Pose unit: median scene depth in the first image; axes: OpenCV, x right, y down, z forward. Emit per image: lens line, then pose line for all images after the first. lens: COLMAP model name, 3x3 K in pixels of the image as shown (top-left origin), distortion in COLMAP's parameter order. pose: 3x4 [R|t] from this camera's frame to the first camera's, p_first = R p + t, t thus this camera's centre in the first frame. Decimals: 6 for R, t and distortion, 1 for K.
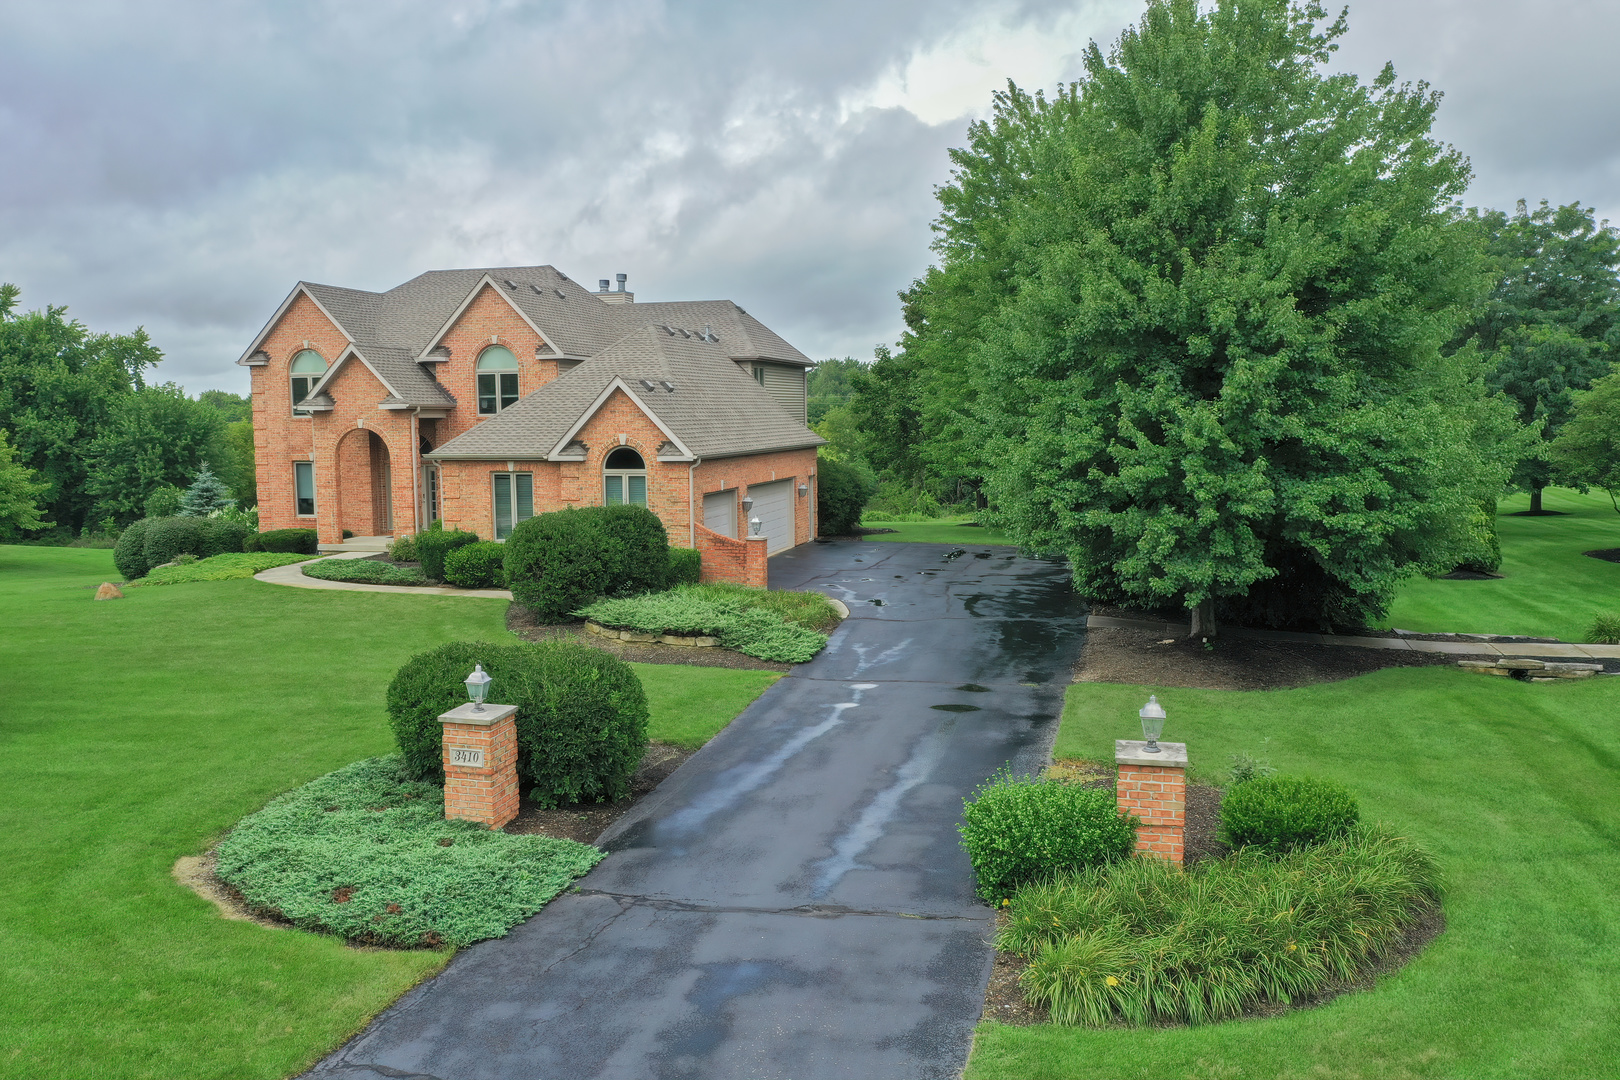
lens RADIAL K [[1302.2, 0, 810.0], [0, 1302.2, 540.0], [0, 0, 1]] dist [0.004848, -0.000200]
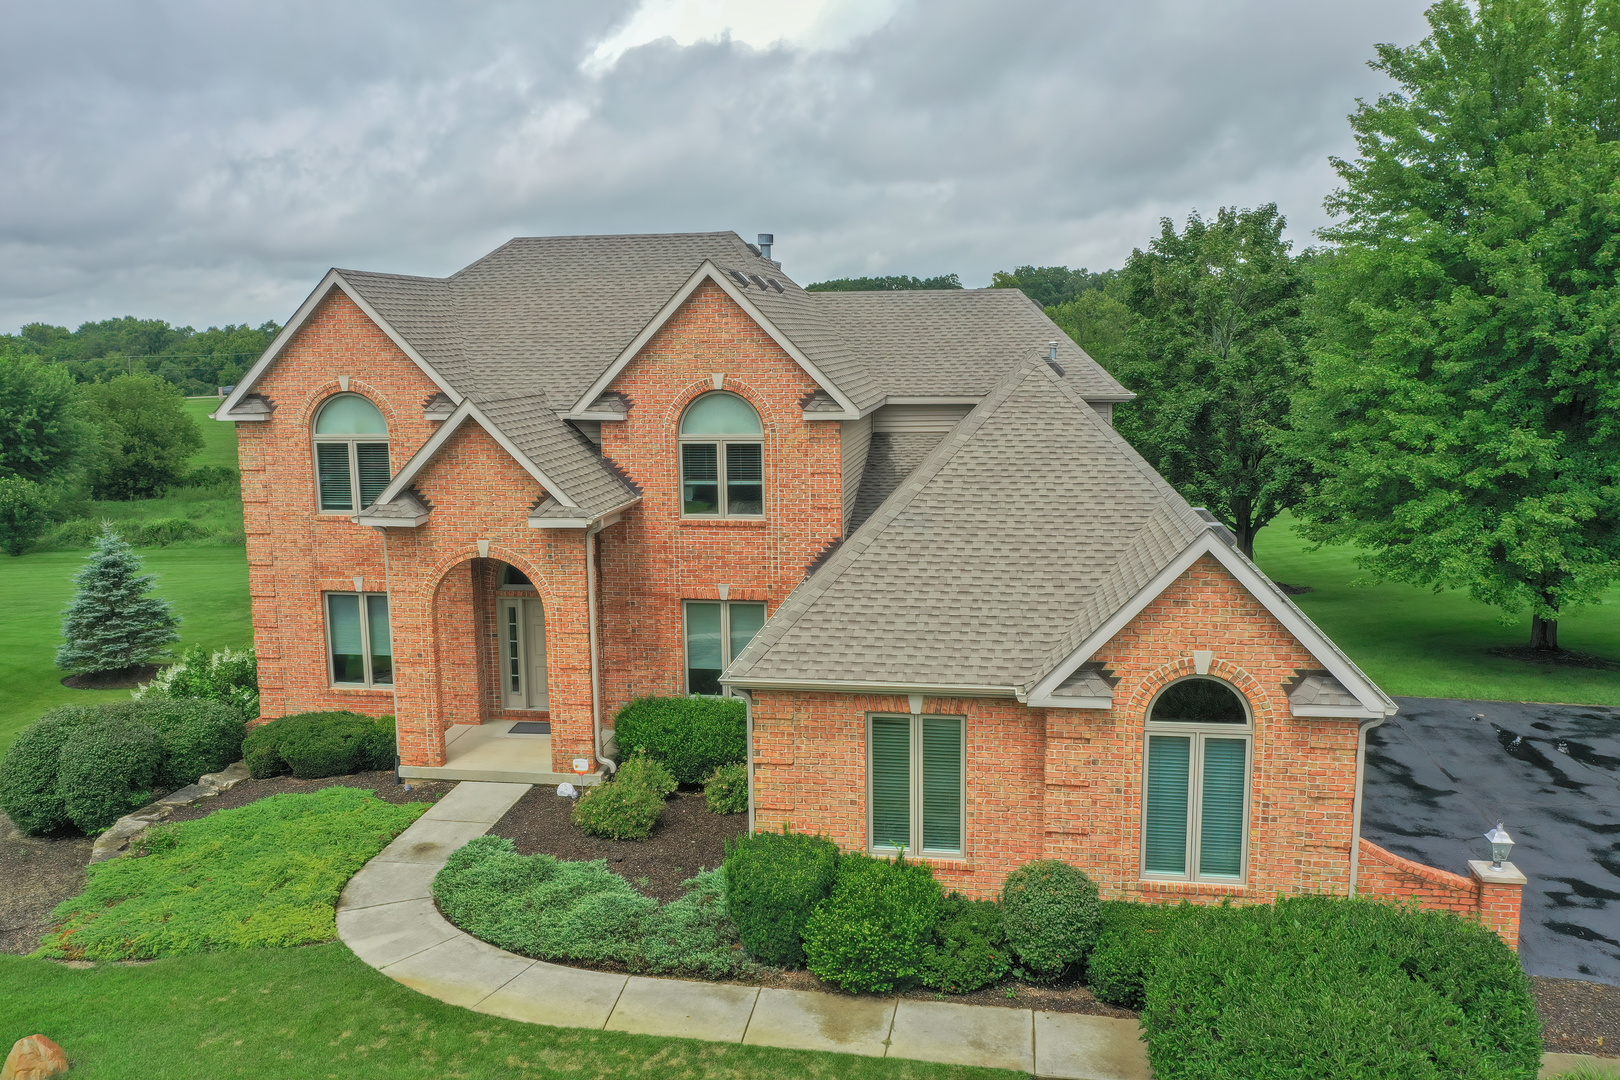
lens RADIAL K [[1302.2, 0, 810.0], [0, 1302.2, 540.0], [0, 0, 1]] dist [0.004848, -0.000200]
pose [[0.994325, -0.020180, 0.104456, -0.261929], [0.013951, 0.998100, 0.060014, -0.119838], [-0.105469, -0.058216, 0.992717, 0.450000]]
